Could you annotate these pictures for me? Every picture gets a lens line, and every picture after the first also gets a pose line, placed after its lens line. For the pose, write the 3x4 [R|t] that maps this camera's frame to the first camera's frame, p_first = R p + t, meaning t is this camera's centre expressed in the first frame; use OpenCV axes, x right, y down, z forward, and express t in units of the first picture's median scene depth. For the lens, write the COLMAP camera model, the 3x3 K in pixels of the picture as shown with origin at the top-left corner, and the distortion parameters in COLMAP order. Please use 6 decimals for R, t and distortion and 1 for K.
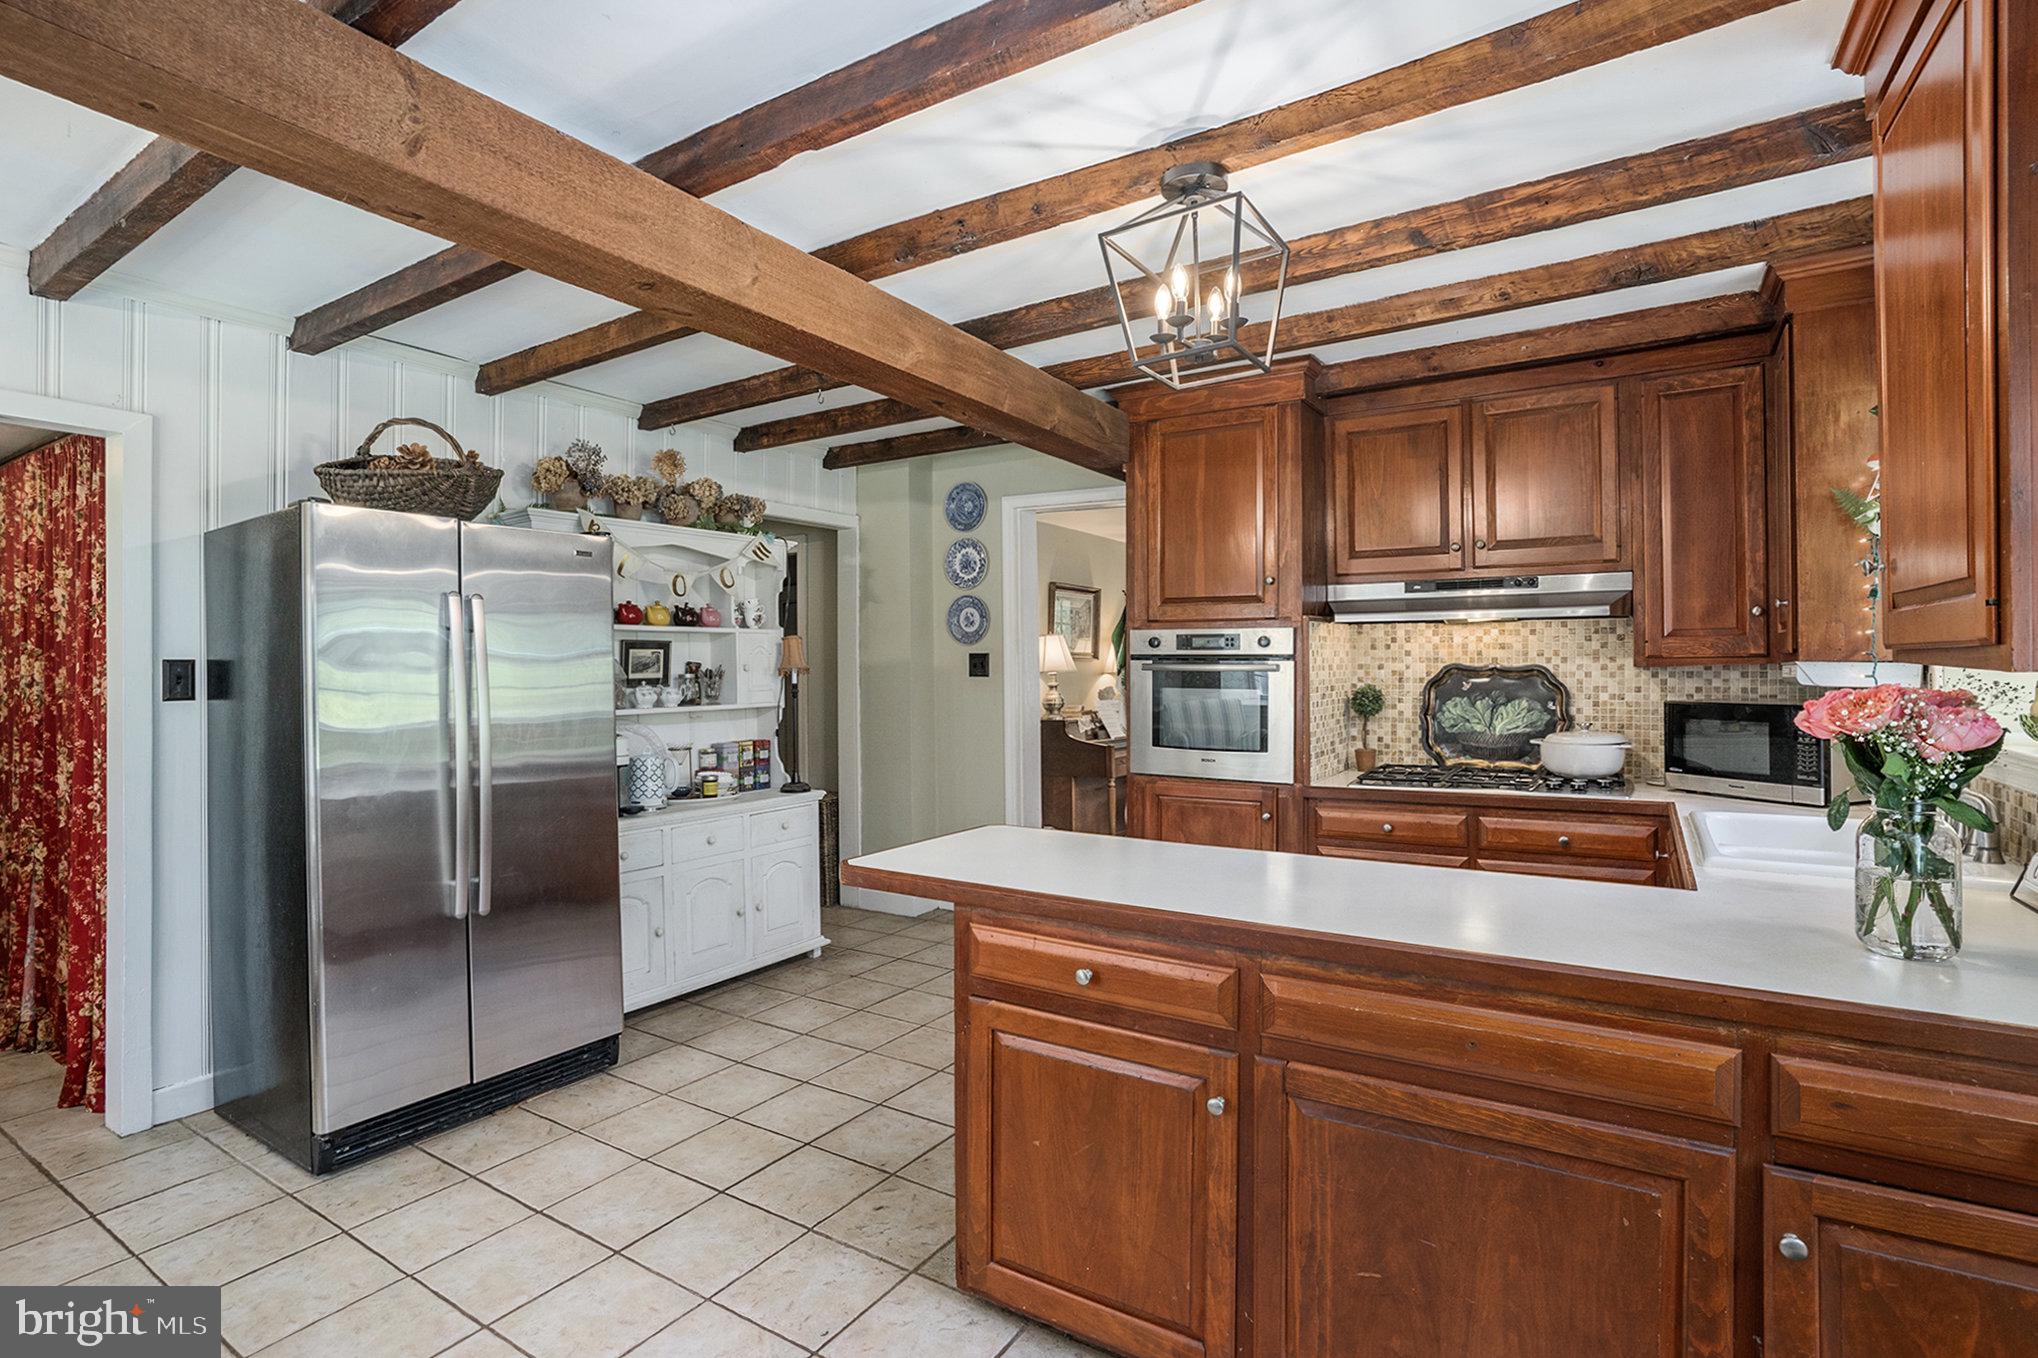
lens RADIAL K [[1018.4, 0, 1019.0], [0, 1018.4, 679.0], [0, 0, 1]] dist [-0.000911, -0.000088]
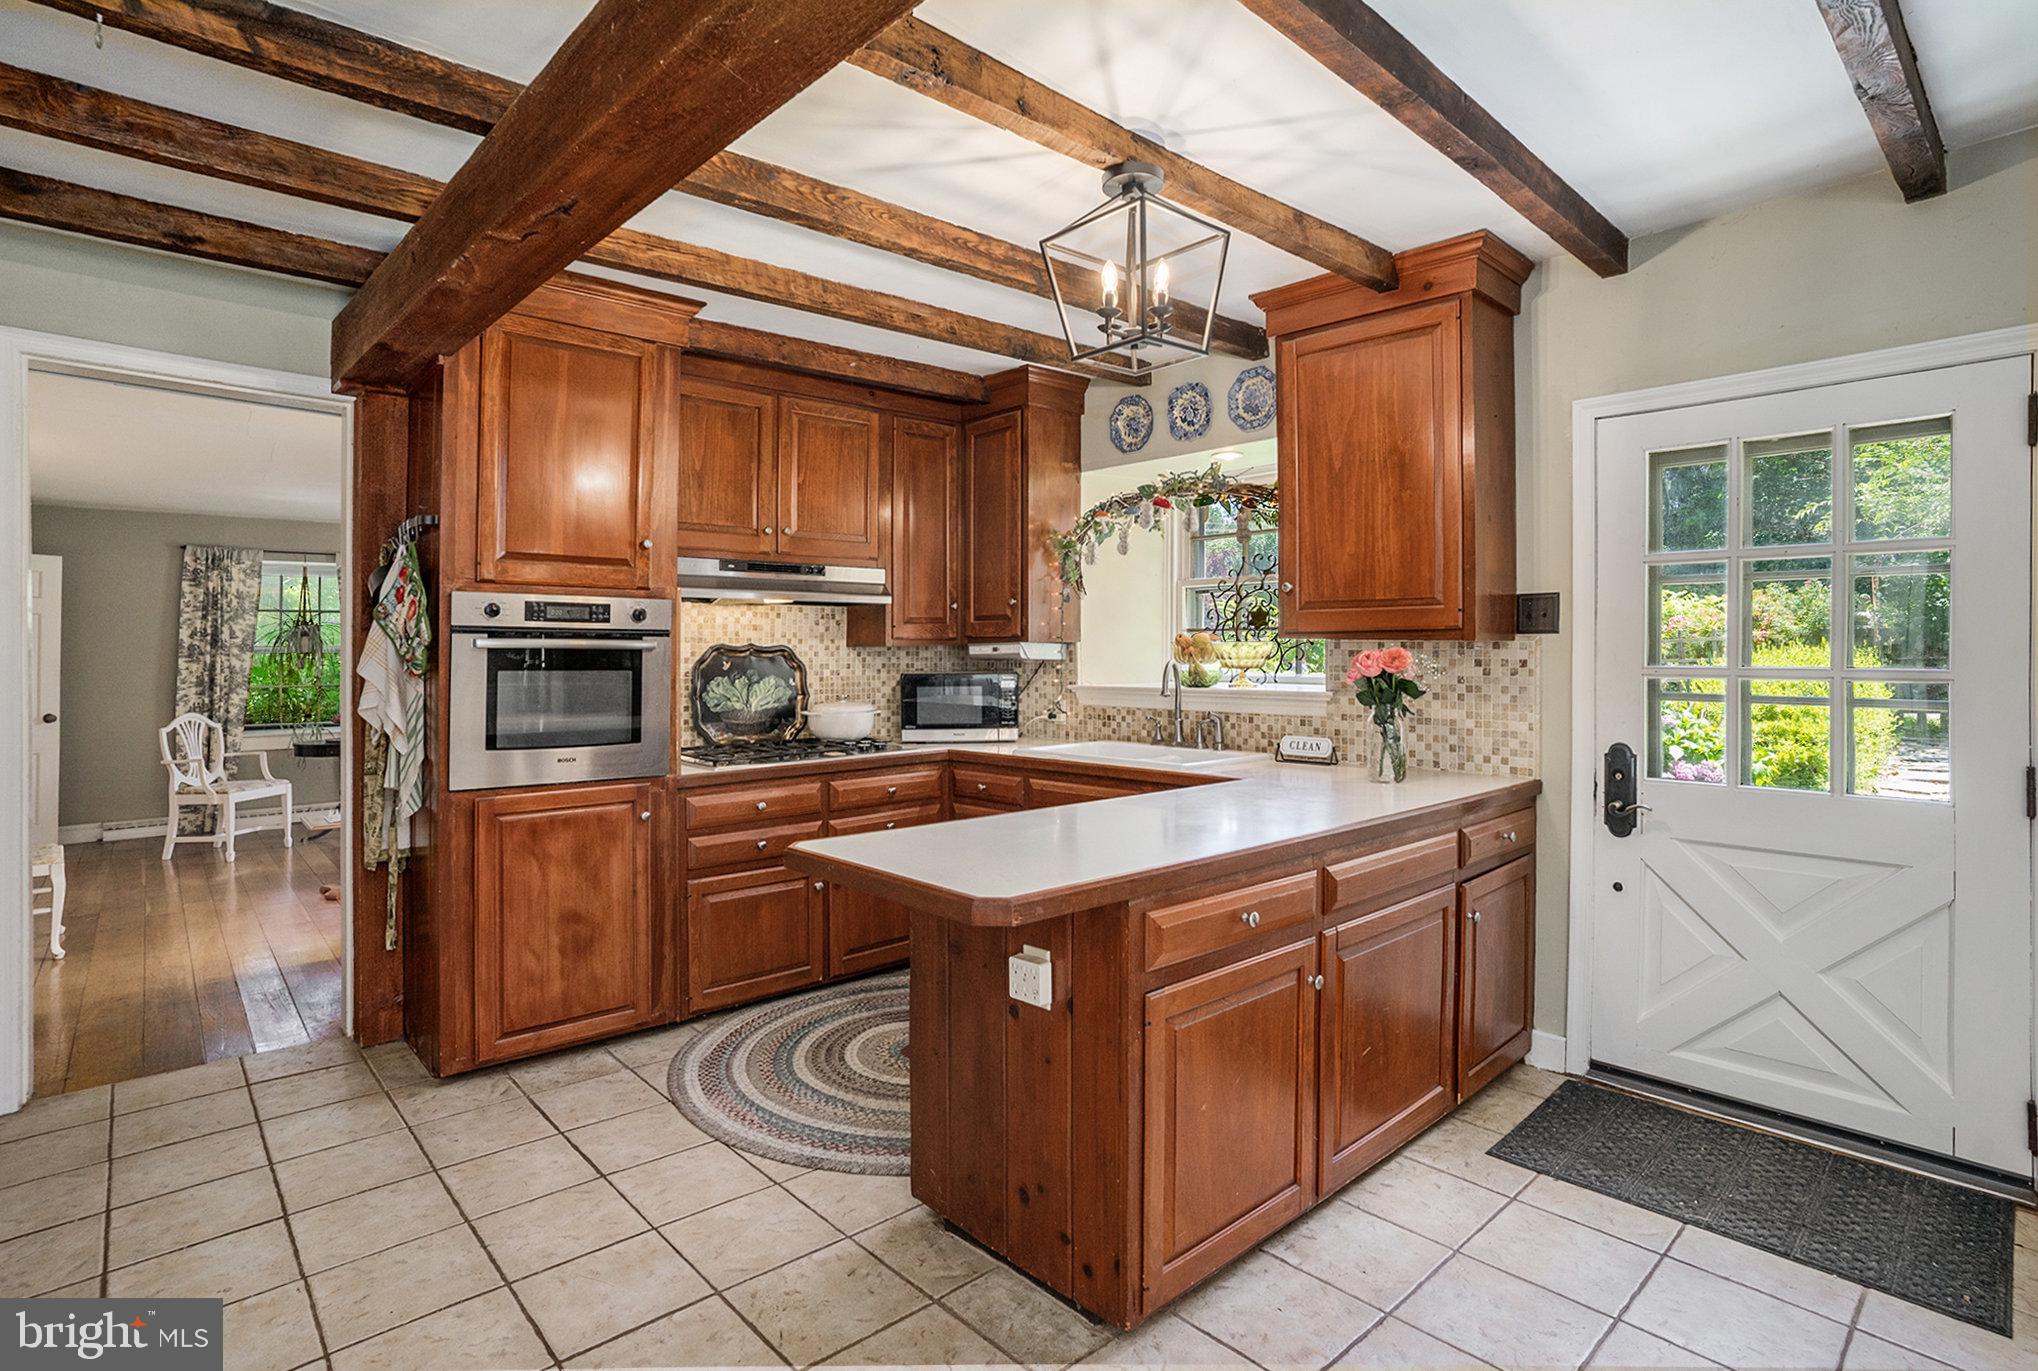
lens RADIAL K [[1012.0, 0, 1019.0], [0, 1012.0, 685.5], [0, 0, 1]] dist [-0.003514, -0.000486]
pose [[0.281781, -0.028649, 0.959051, -0.482707], [0.012961, 0.999577, 0.026051, 0.004463], [-0.959391, 0.005090, 0.282033, 0.450573]]
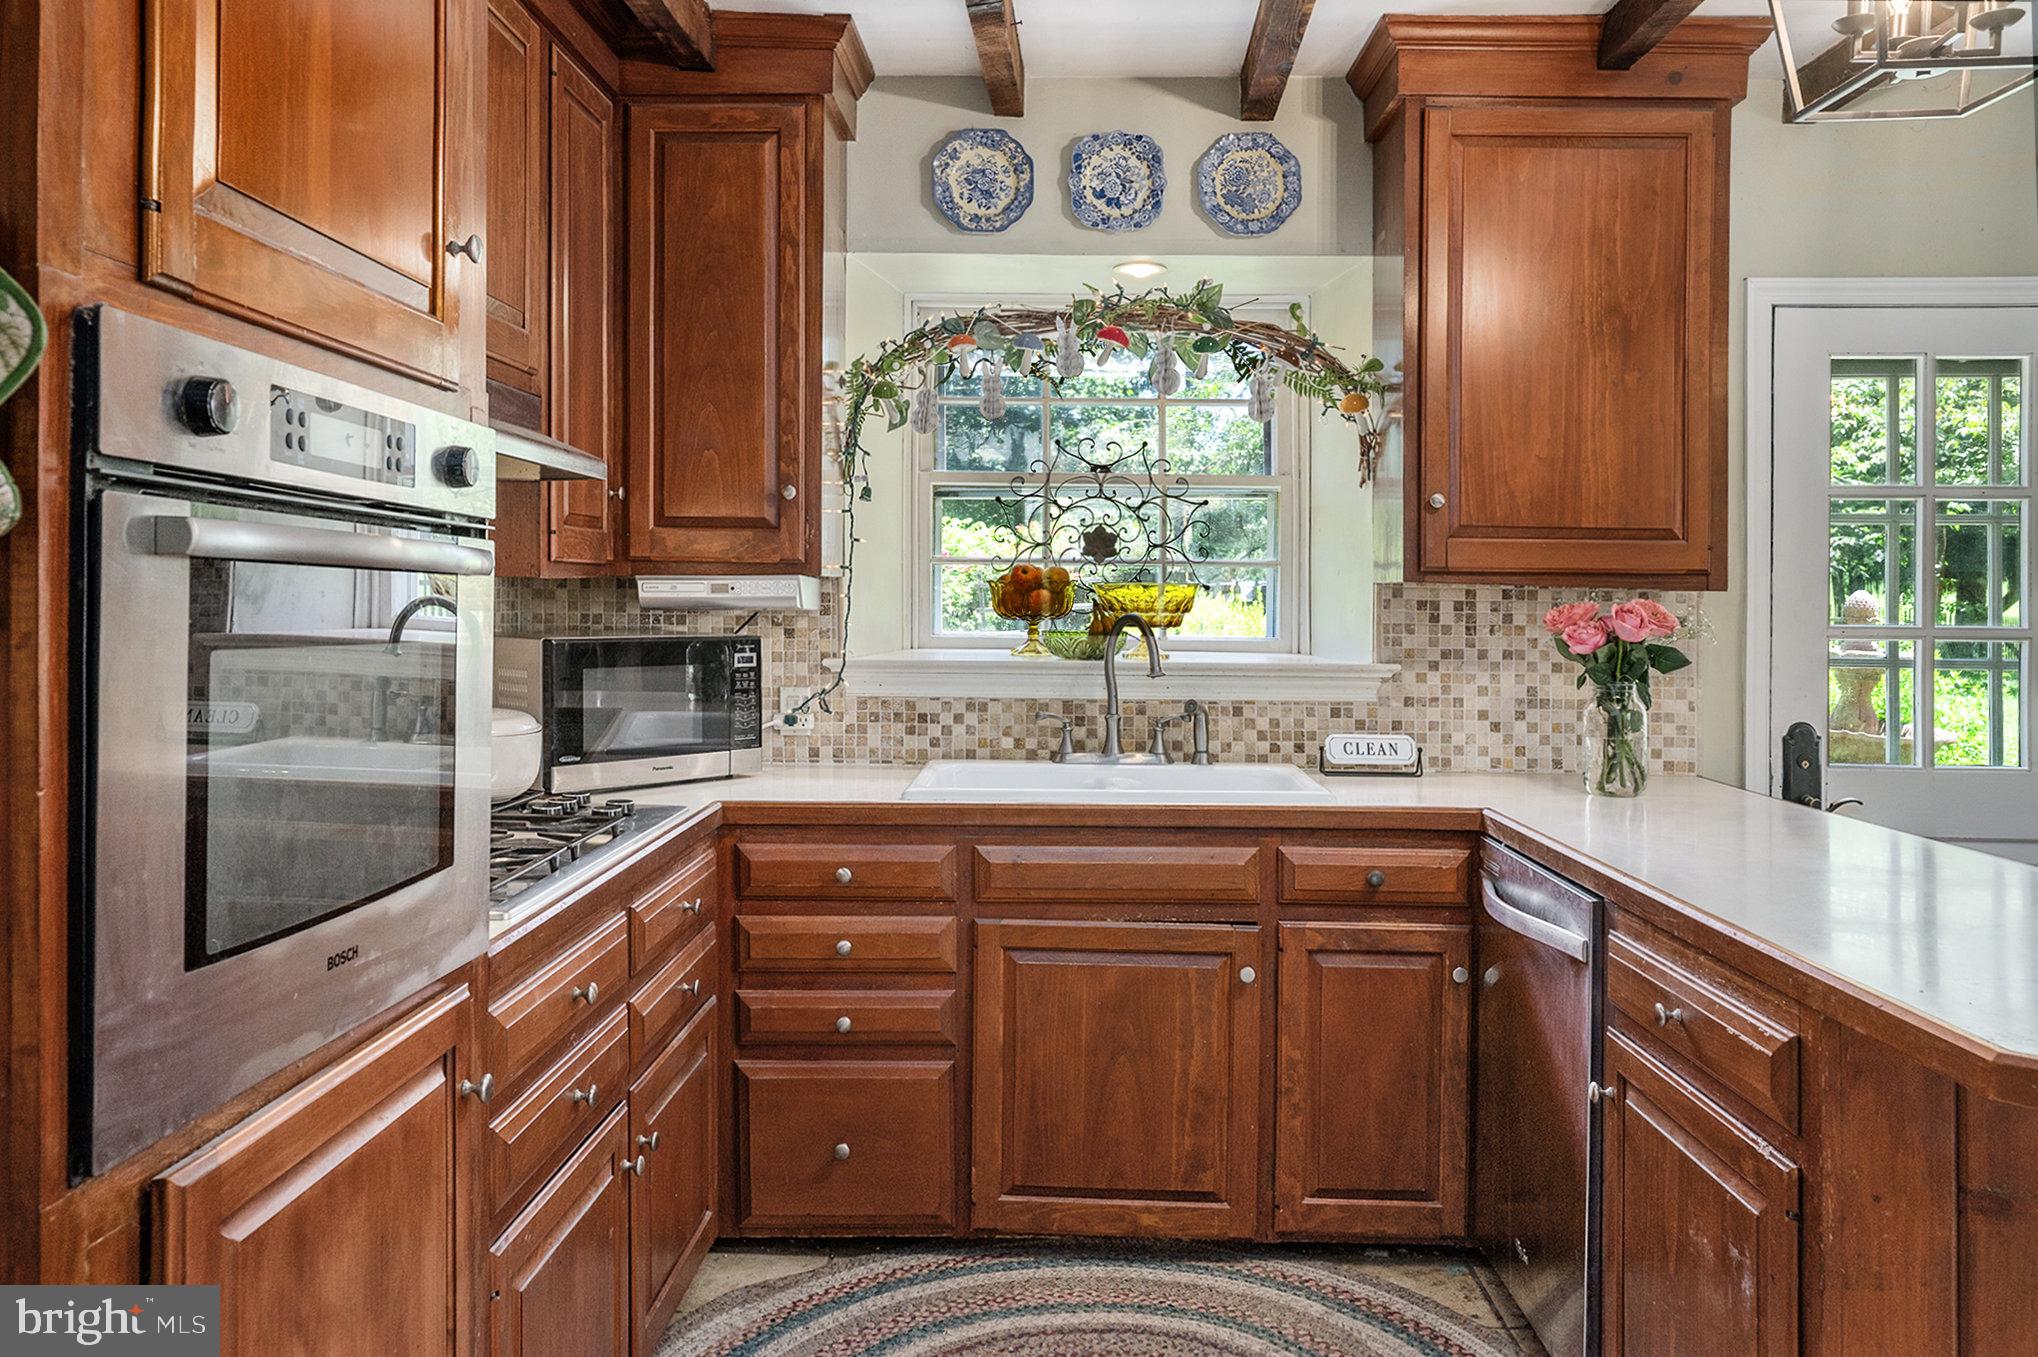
lens RADIAL K [[1475.4, 0, 1019.0], [0, 1475.4, 678.5], [0, 0, 1]] dist [0.029395, 0.002965]
pose [[-0.489517, -0.051500, 0.870472, -0.183217], [0.000557, 0.998236, 0.059372, -0.005761], [-0.871994, 0.029549, -0.488625, 1.052994]]
